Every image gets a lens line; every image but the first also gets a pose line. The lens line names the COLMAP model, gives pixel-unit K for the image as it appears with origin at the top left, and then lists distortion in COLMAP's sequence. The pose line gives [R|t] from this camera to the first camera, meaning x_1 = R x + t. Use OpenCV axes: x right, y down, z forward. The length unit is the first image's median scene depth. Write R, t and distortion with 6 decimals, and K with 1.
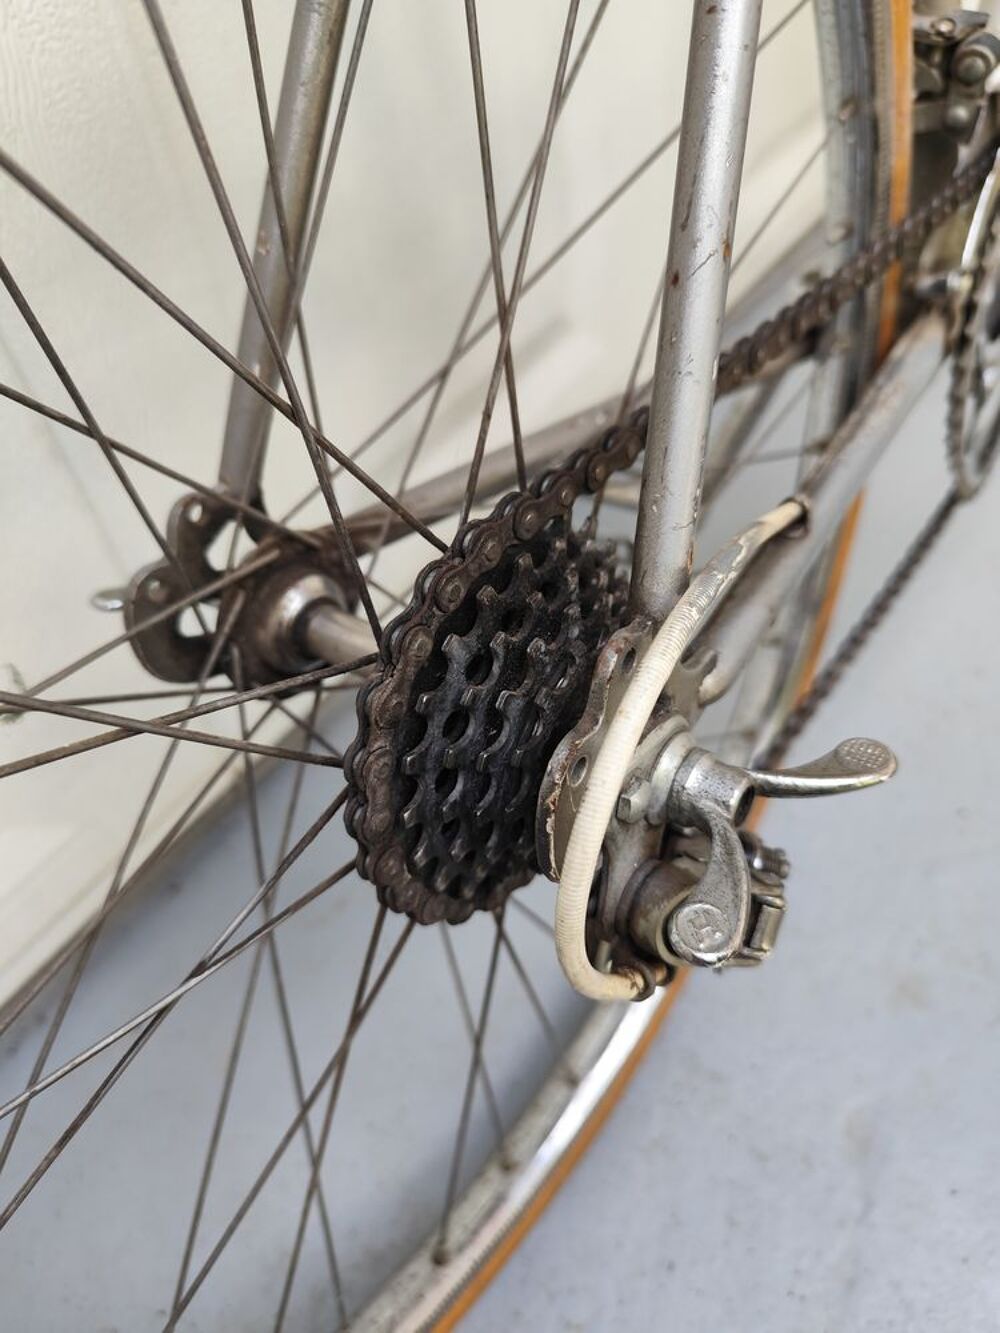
lens RADIAL K [[984.4, 0, 500.0], [0, 984.4, 666.5], [0, 0, 1]] dist [0.002656, 0.000596]
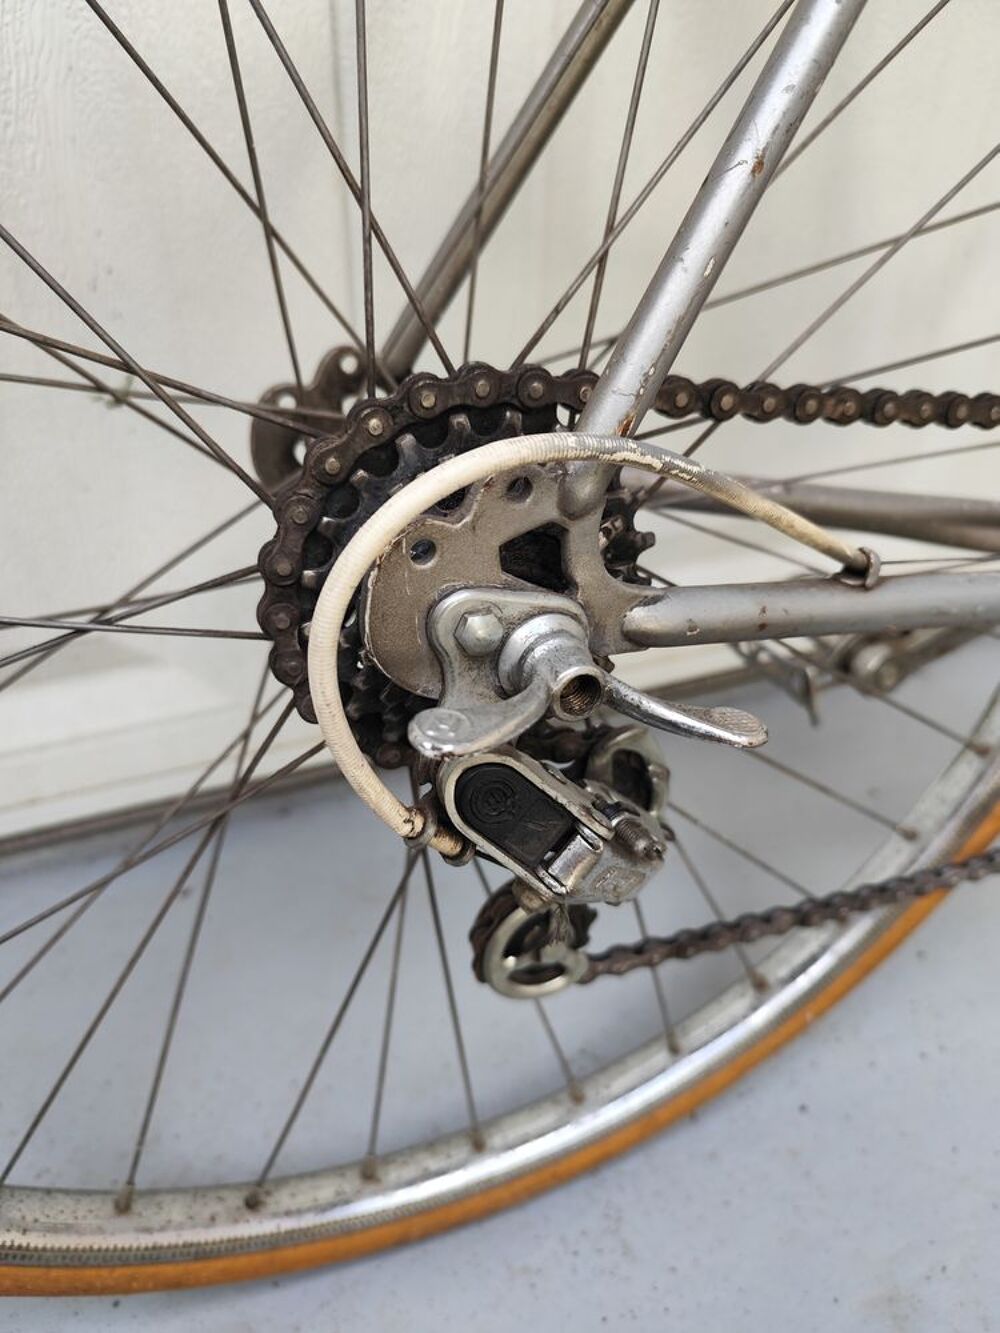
lens RADIAL K [[984.4, 0, 500.0], [0, 984.4, 666.5], [0, 0, 1]] dist [0.002656, 0.000596]
pose [[0.832983, 0.394456, -0.388000, 0.556883], [-0.472273, 0.872232, -0.127160, 0.282955], [0.288267, 0.289164, 0.912845, 0.091460]]
